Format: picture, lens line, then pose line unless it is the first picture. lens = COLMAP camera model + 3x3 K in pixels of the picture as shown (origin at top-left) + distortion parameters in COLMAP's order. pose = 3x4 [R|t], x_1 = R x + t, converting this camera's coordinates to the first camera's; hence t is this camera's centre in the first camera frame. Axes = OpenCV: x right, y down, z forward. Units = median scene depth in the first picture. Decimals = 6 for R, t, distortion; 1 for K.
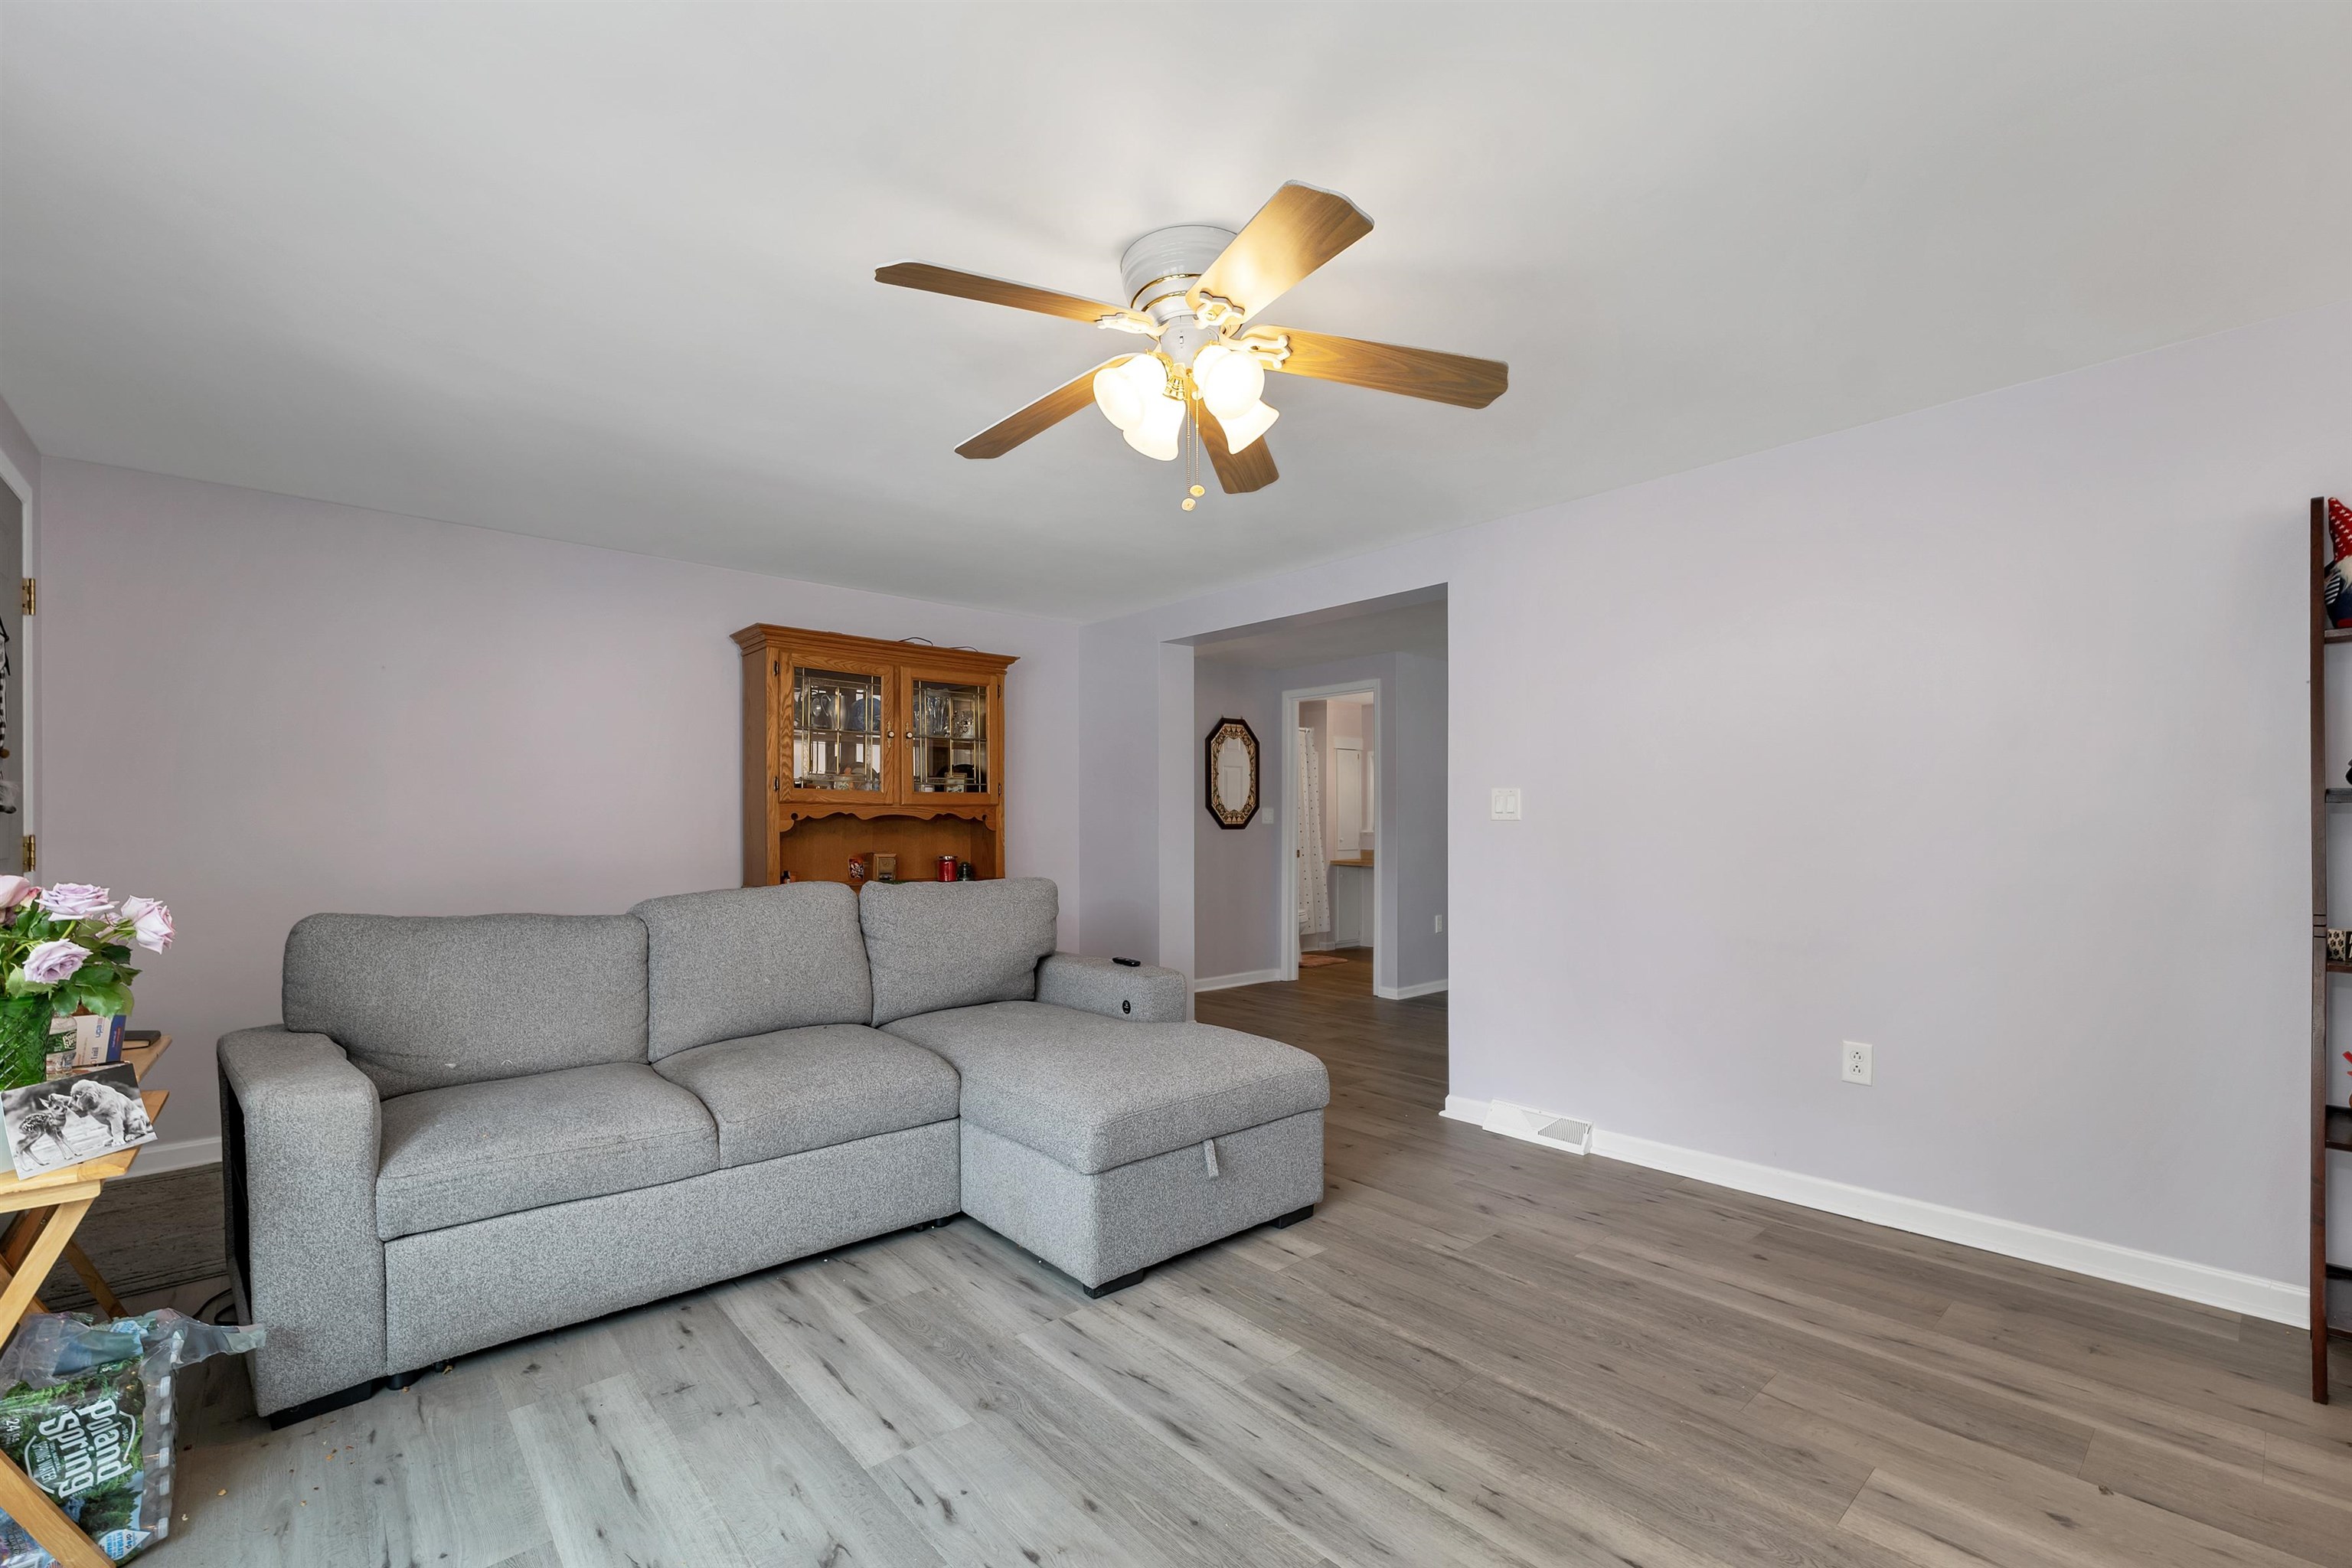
lens RADIAL K [[989.5, 0, 1165.0], [0, 989.5, 824.1], [0, 0, 1]] dist [0.001087, -0.000350]
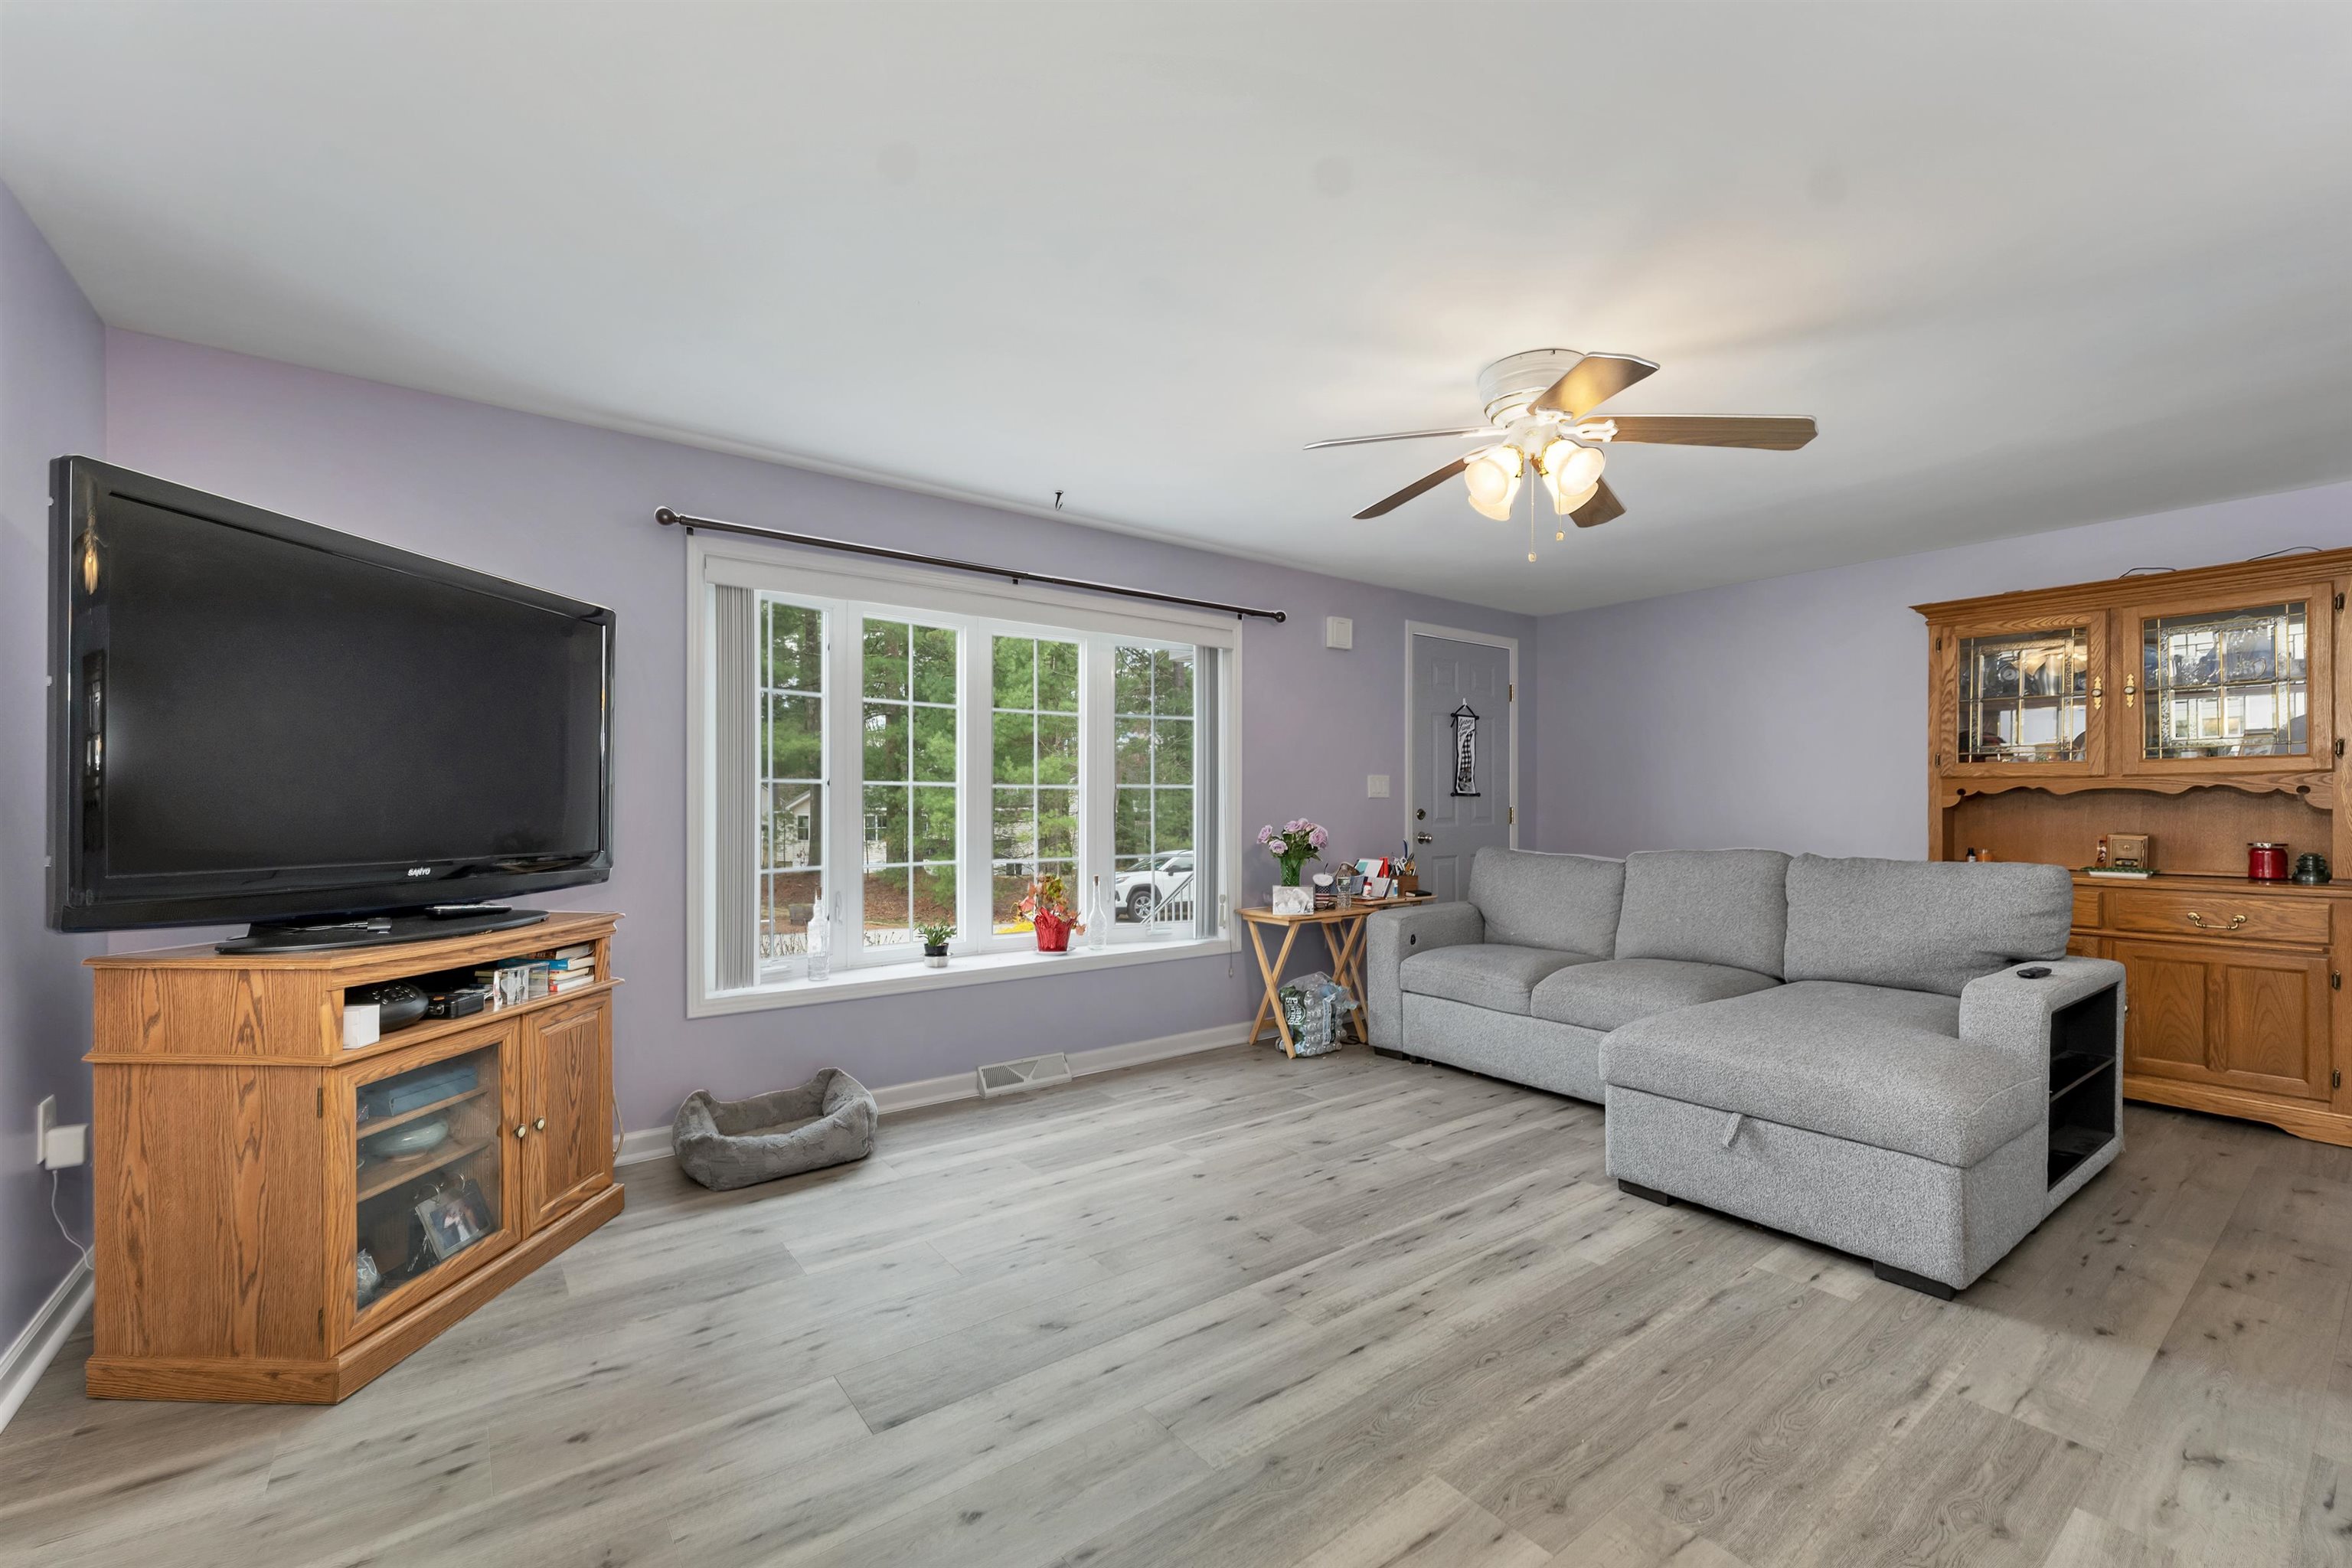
lens RADIAL K [[960.2, 0, 1176.1], [0, 960.2, 804.3], [0, 0, 1]] dist [-0.000496, -0.000675]
pose [[-0.072617, 0.001864, -0.997358, 1.260875], [0.003639, 0.999992, 0.001604, 0.000321], [0.997353, -0.003513, -0.072623, 0.595570]]
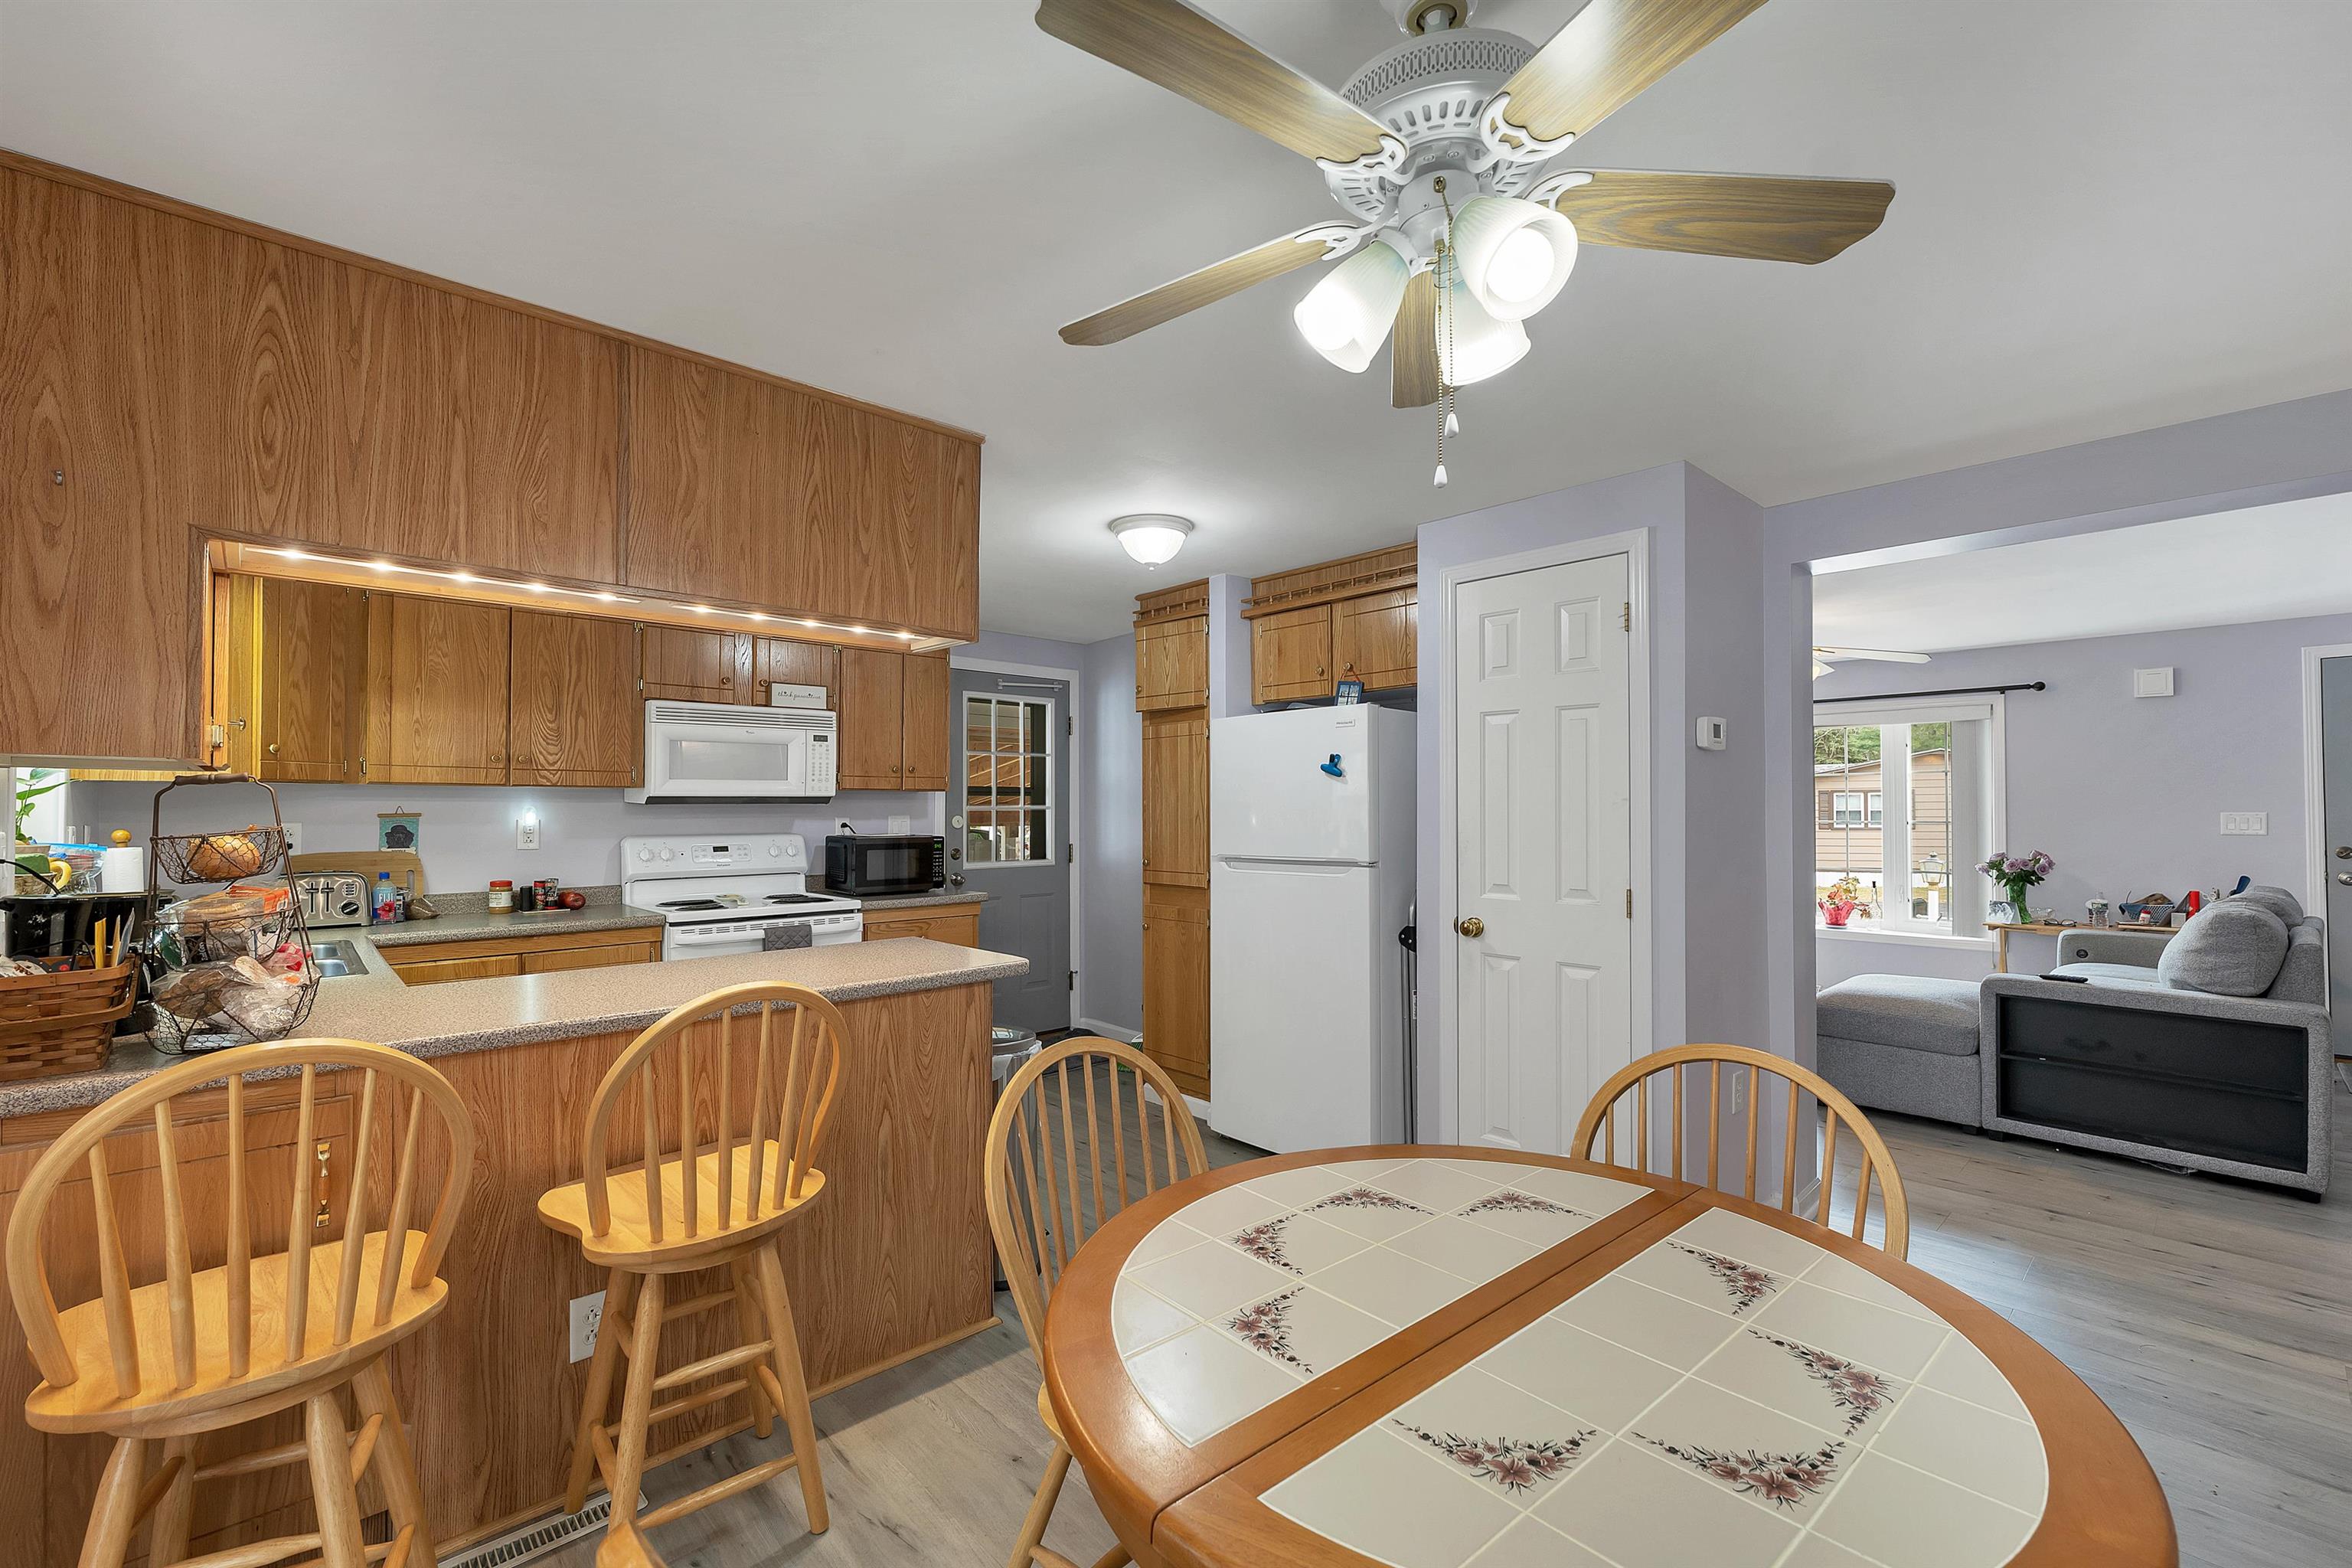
lens RADIAL K [[990.6, 0, 1163.3], [0, 990.6, 800.3], [0, 0, 1]] dist [0.001399, 0.000210]
pose [[-0.999839, 0.004519, -0.017371, 1.573890], [0.004735, 0.999912, -0.012406, -0.079836], [0.017314, -0.012486, -0.999772, 3.365979]]
